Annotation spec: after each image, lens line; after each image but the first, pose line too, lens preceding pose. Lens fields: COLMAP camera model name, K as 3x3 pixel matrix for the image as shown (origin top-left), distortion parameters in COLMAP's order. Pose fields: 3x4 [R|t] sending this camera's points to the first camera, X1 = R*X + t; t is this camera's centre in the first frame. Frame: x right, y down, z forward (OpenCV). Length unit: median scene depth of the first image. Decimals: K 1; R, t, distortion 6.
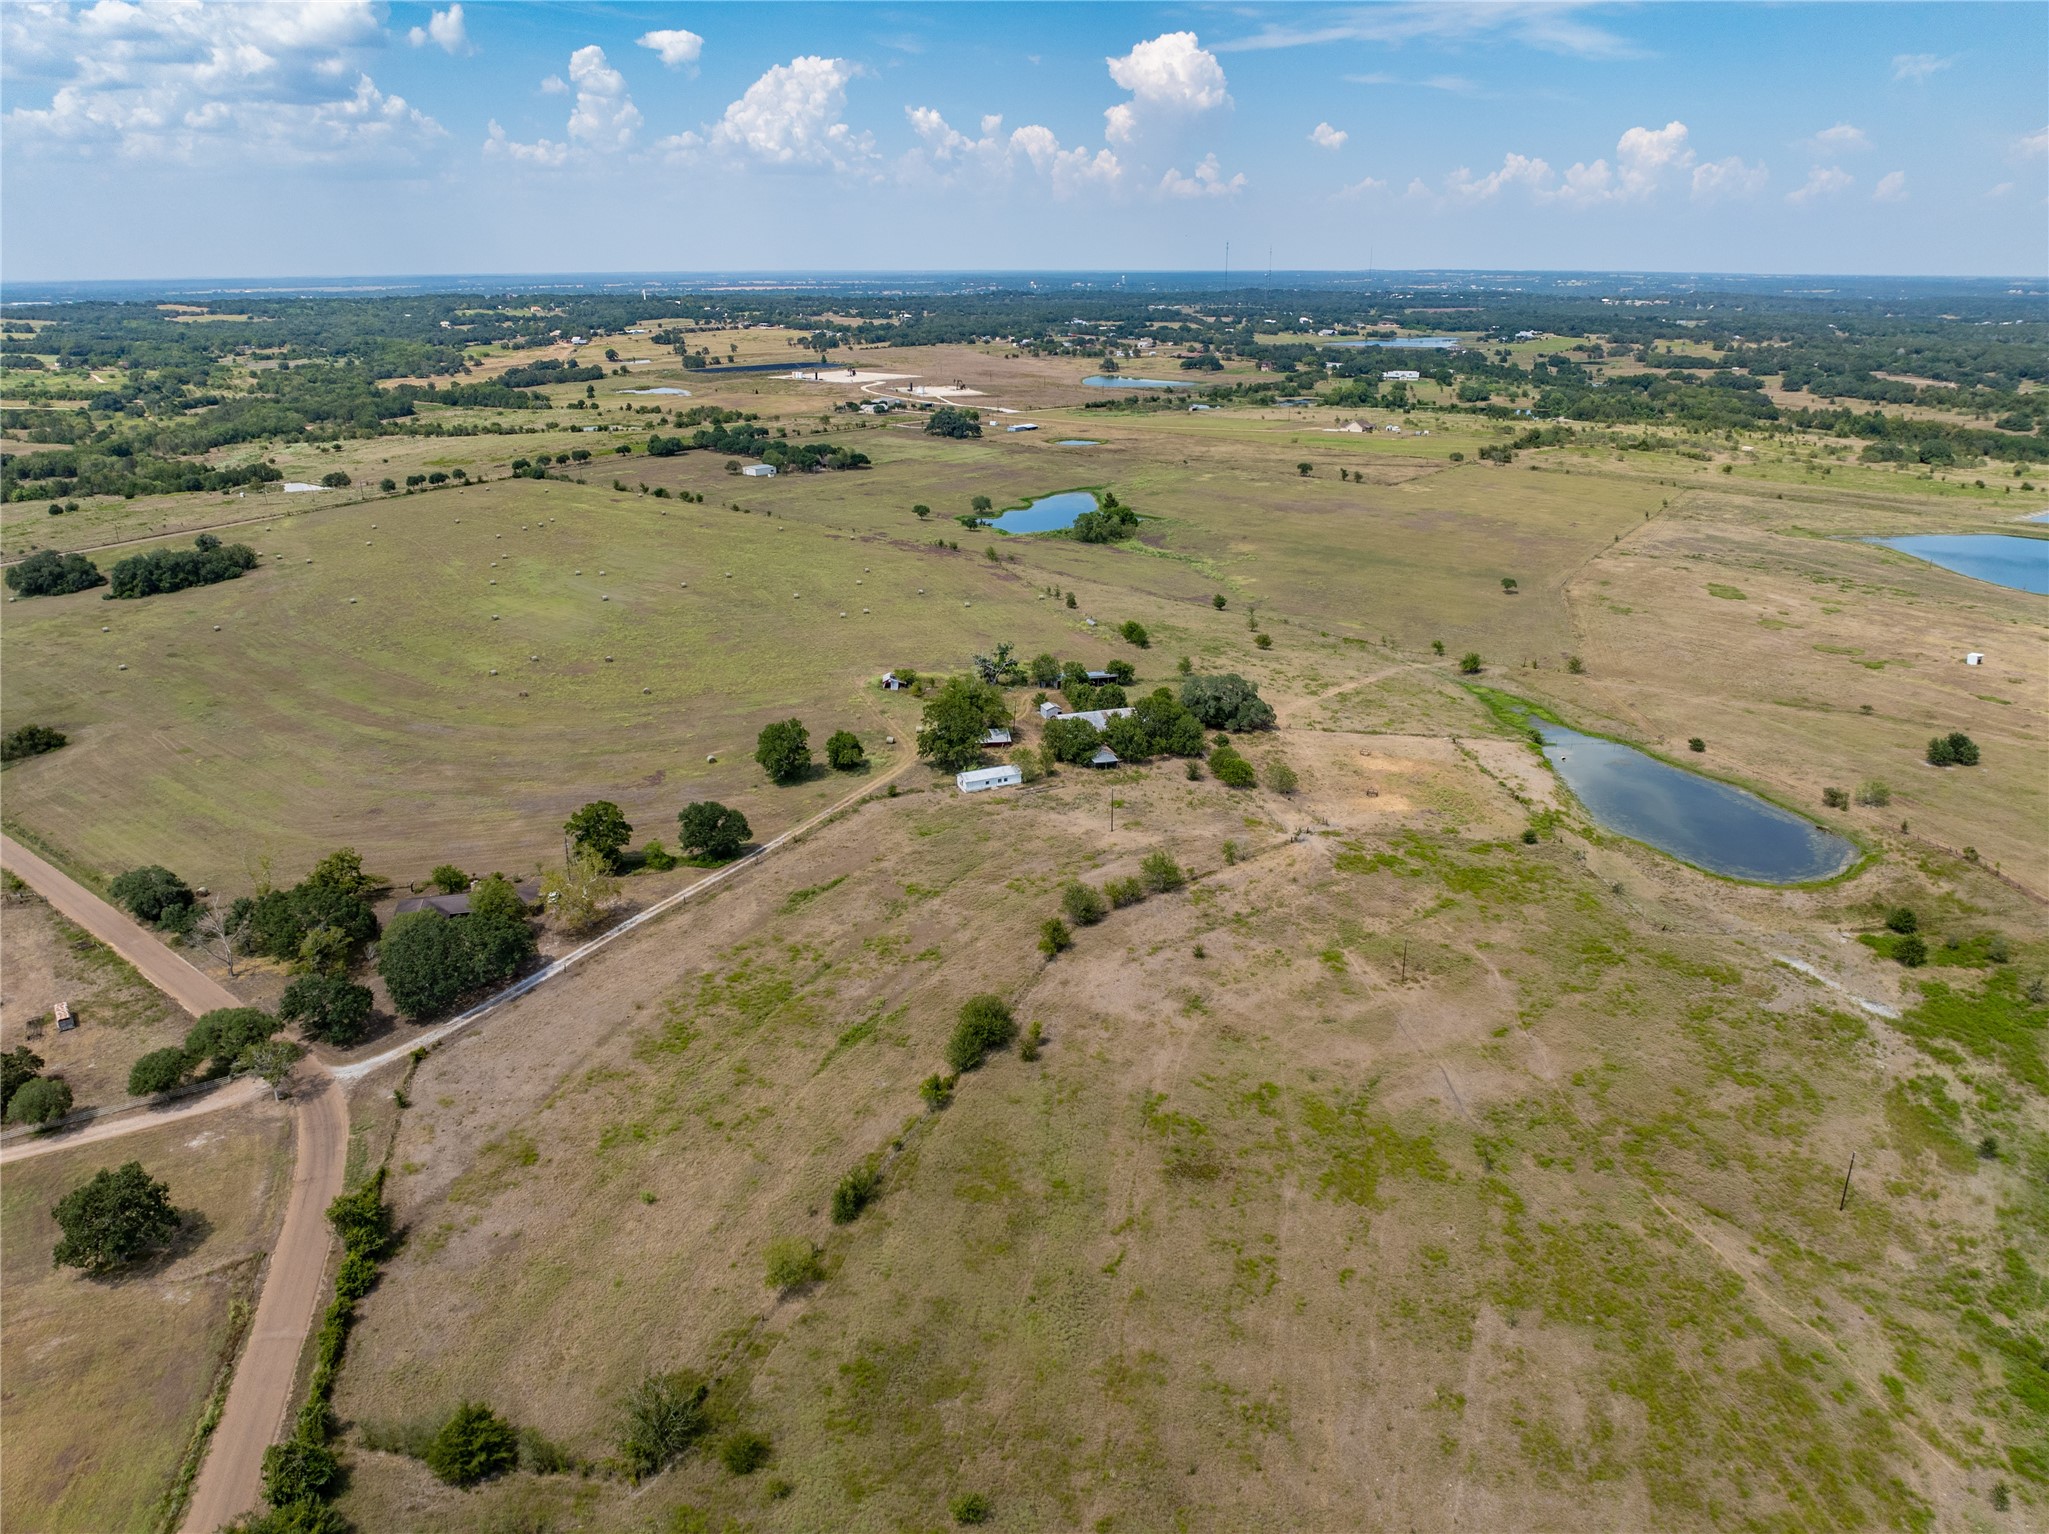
lens RADIAL K [[1424.5, 0, 1024.5], [0, 1424.5, 767.0], [0, 0, 1]] dist [-0.023224, -0.030378]
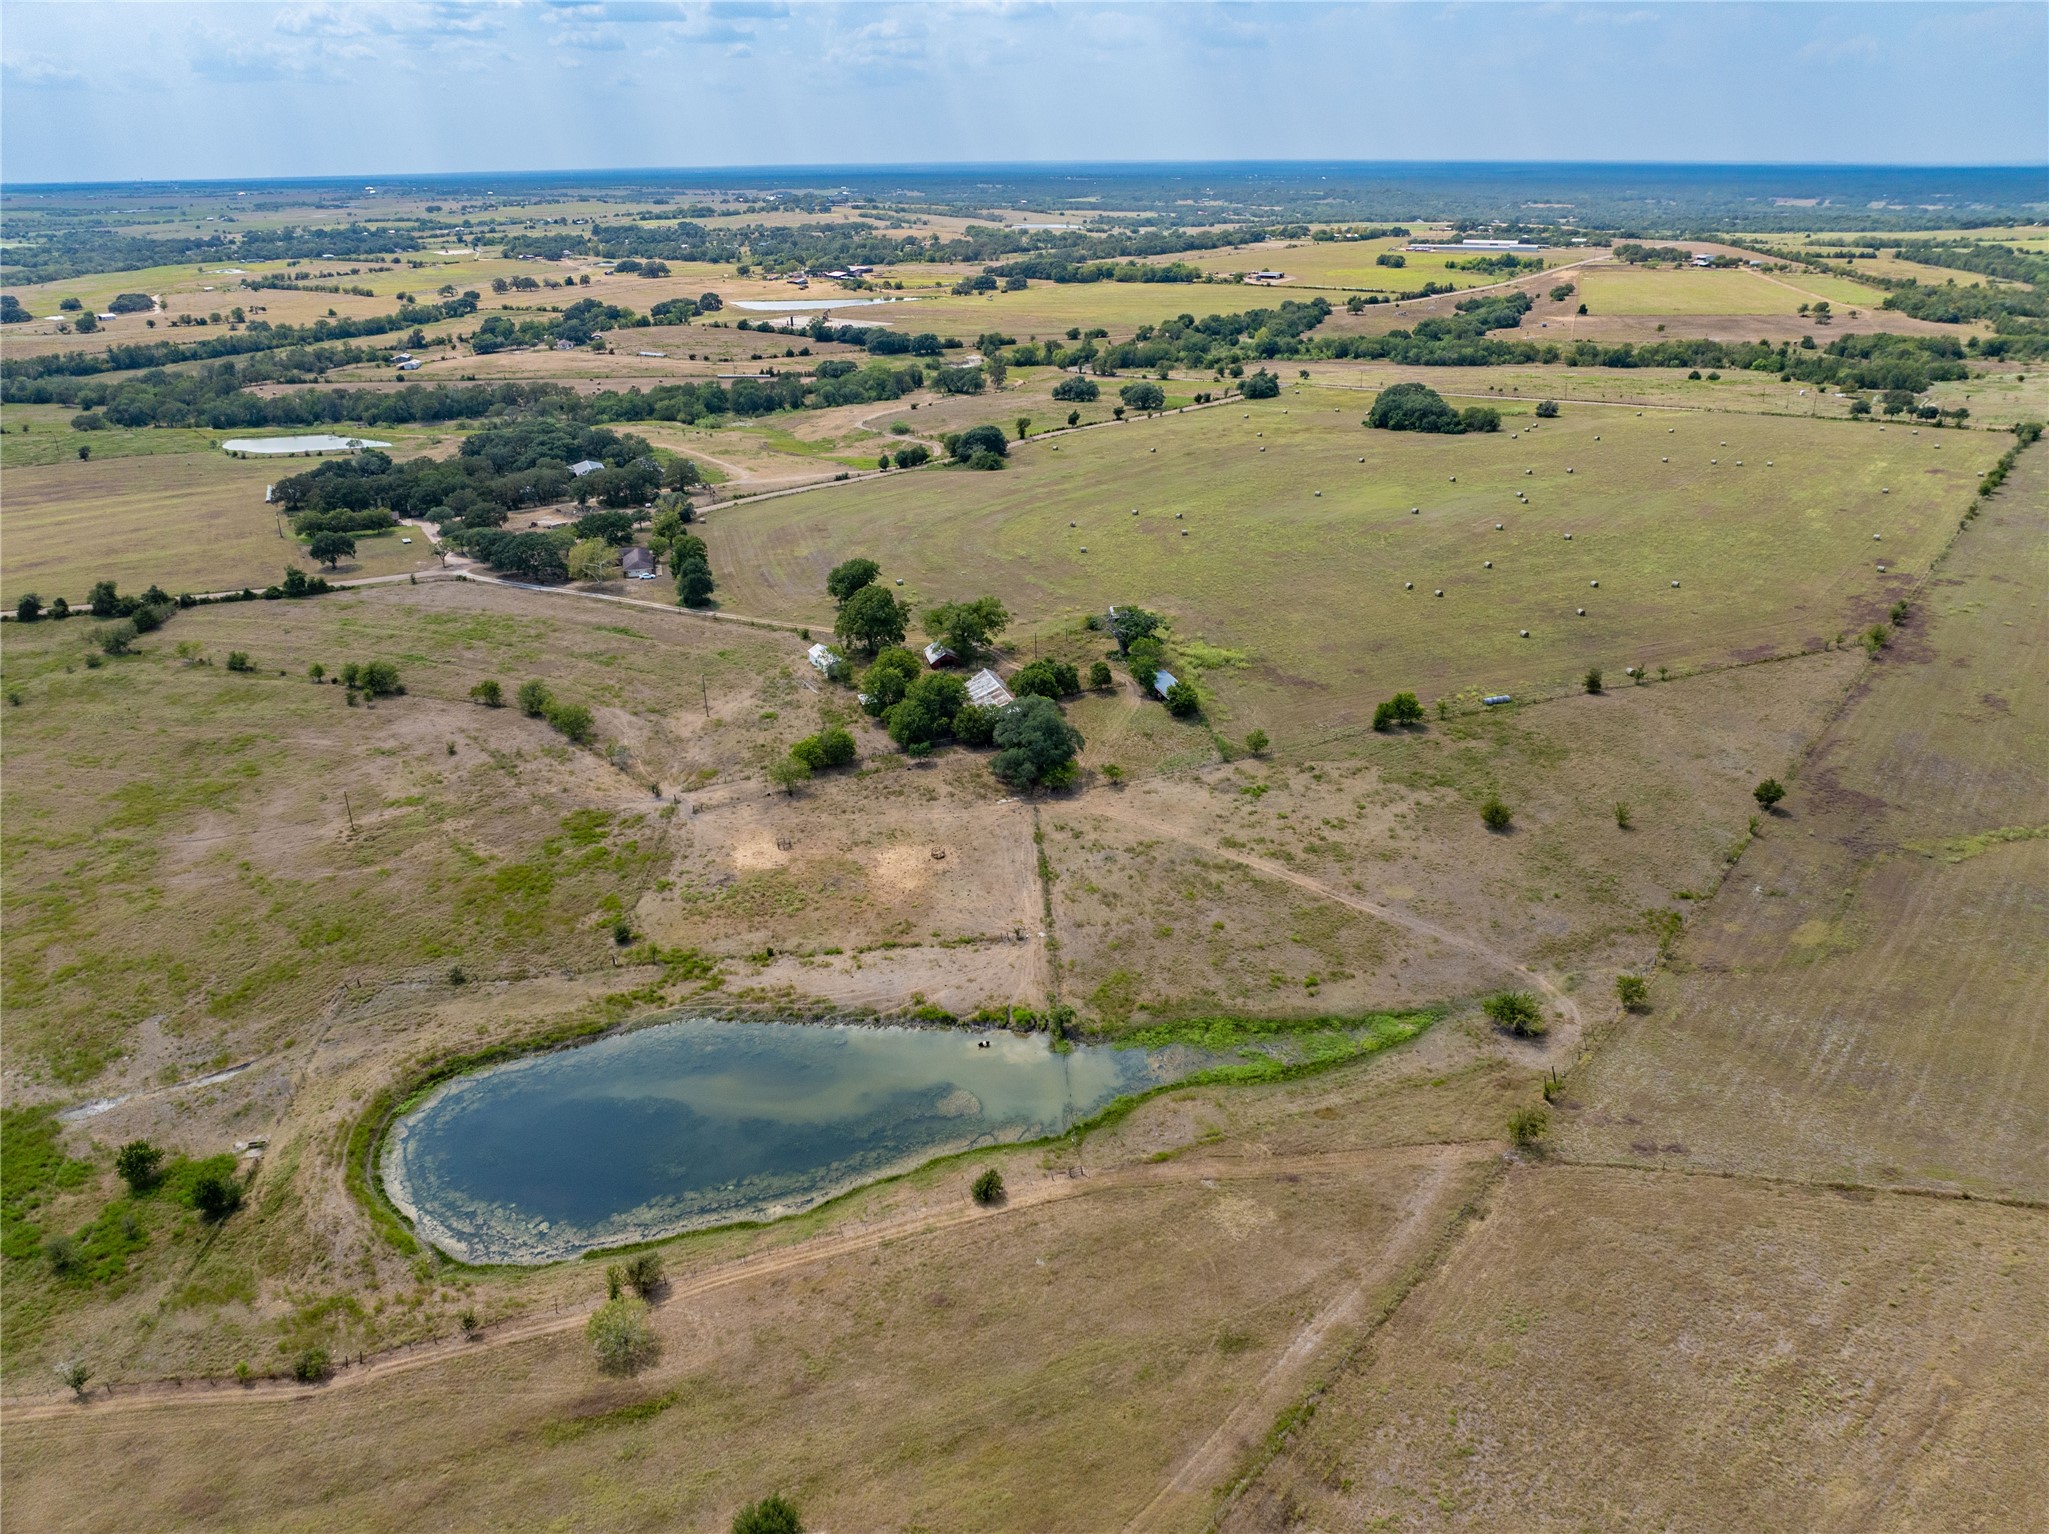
lens RADIAL K [[1424.5, 0, 1024.5], [0, 1424.5, 767.0], [0, 0, 1]] dist [-0.023224, -0.030378]
pose [[0.003718, 0.397815, -0.917458, 1.006041], [-0.324565, 0.868276, 0.375173, -0.378325], [0.945856, 0.296380, 0.132345, 1.064342]]
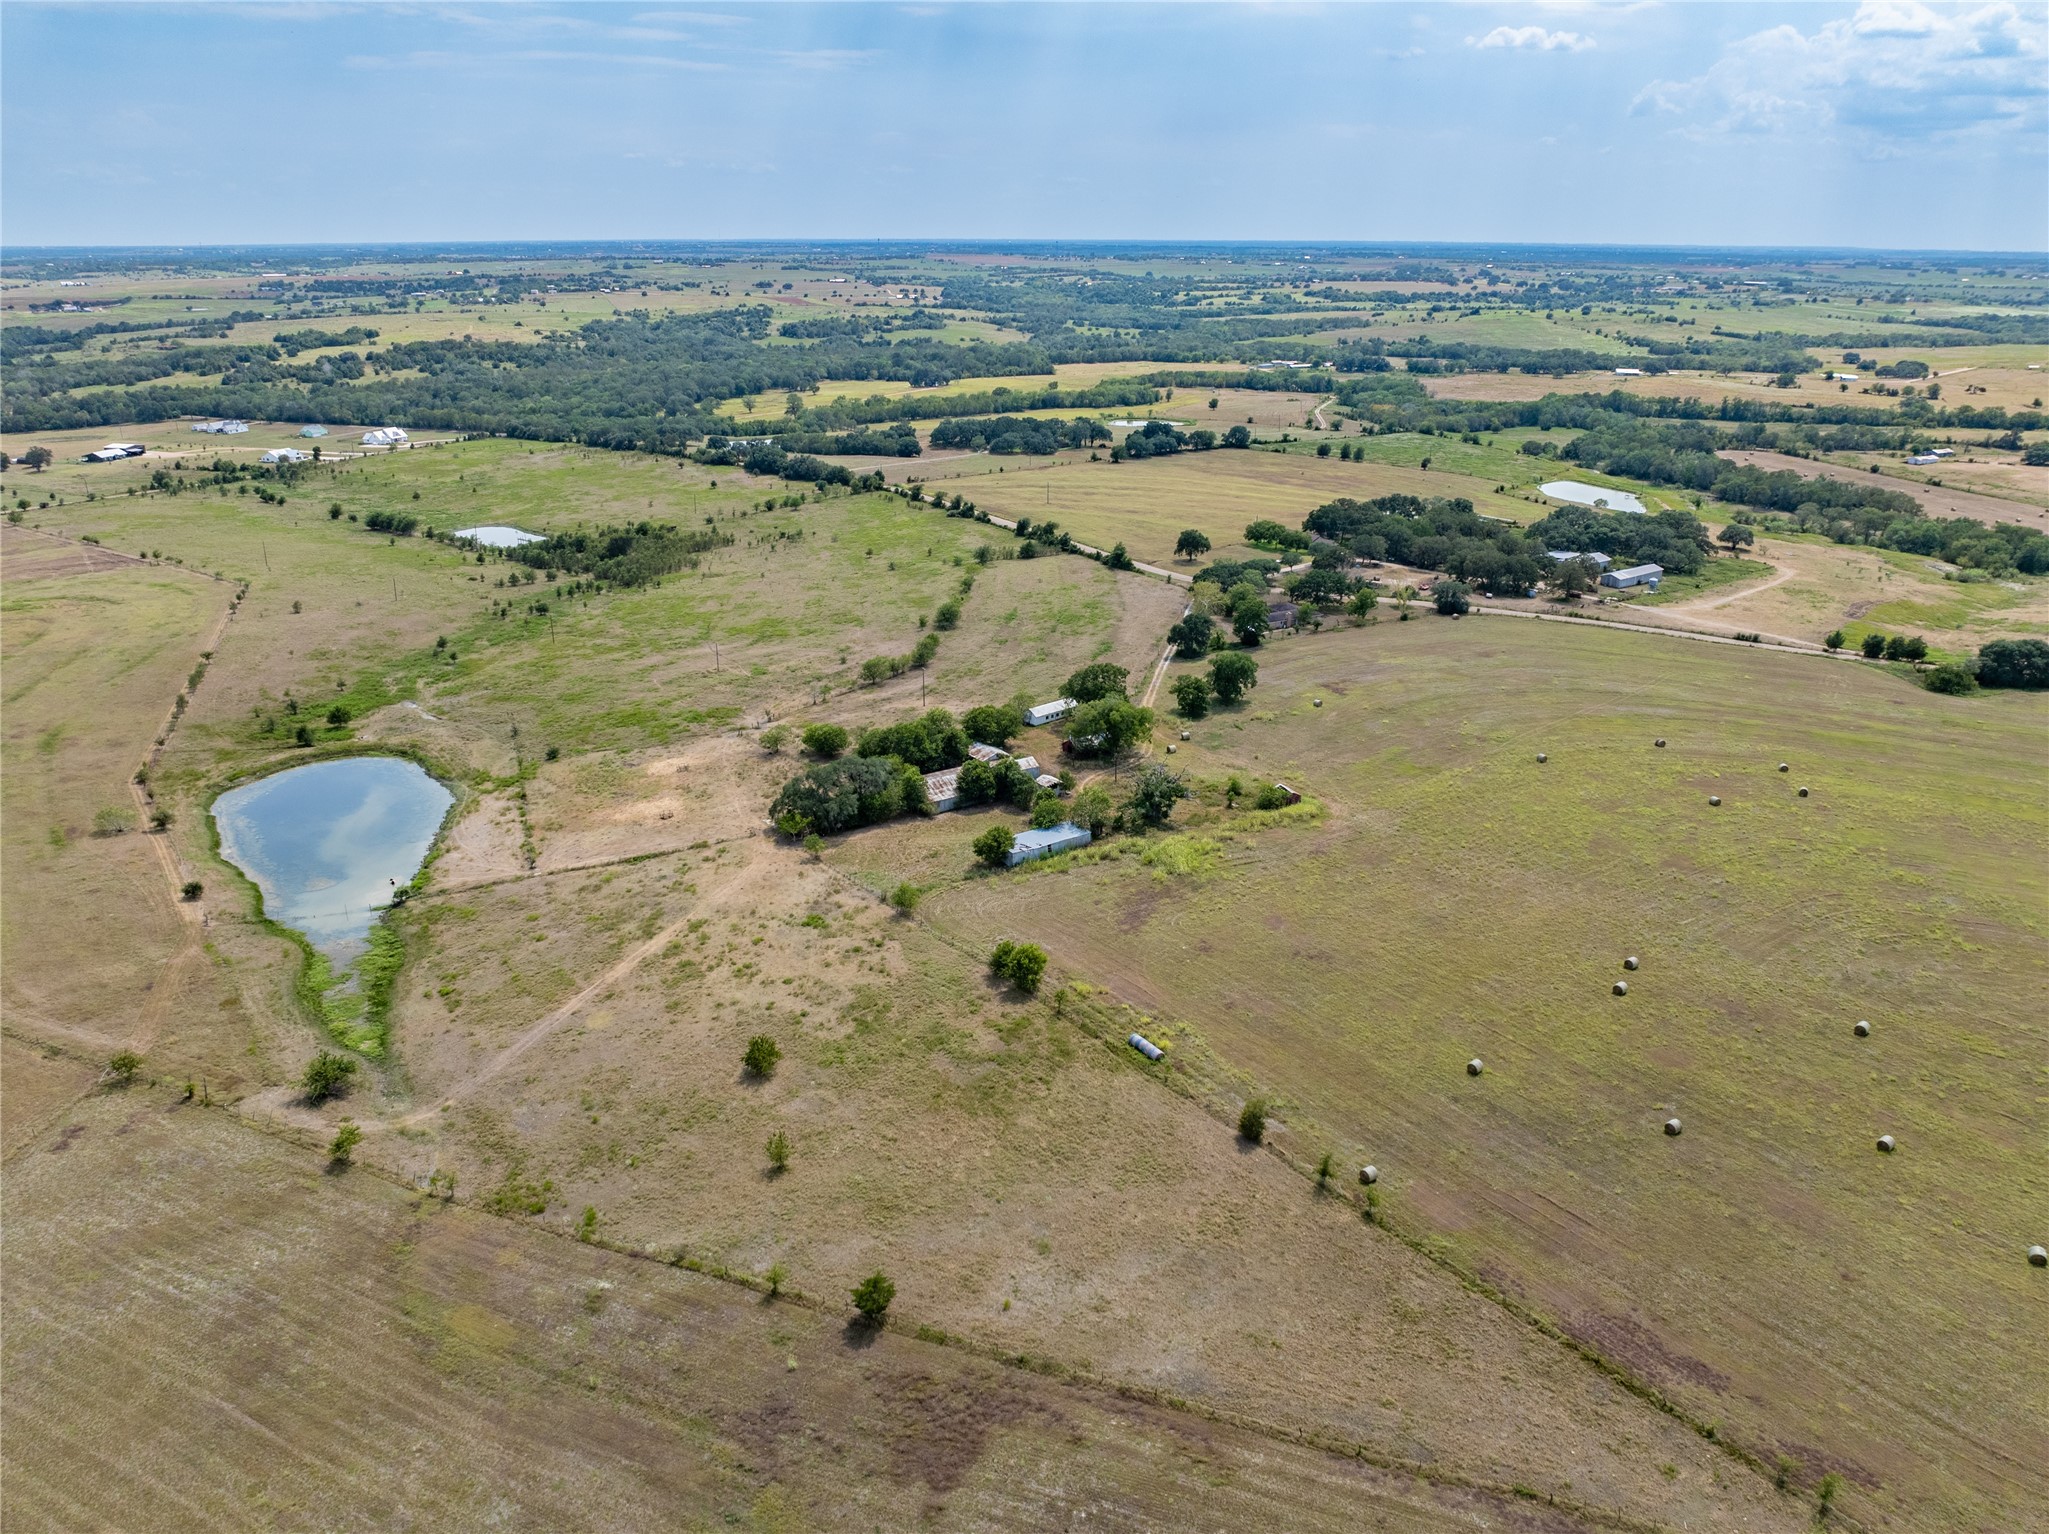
lens RADIAL K [[1424.5, 0, 1024.5], [0, 1424.5, 767.0], [0, 0, 1]] dist [-0.023224, -0.030378]
pose [[-0.962612, 0.094629, -0.253817, 0.281757], [-0.090901, 0.769823, 0.631751, -0.659784], [0.255176, 0.631204, -0.732439, 1.878973]]
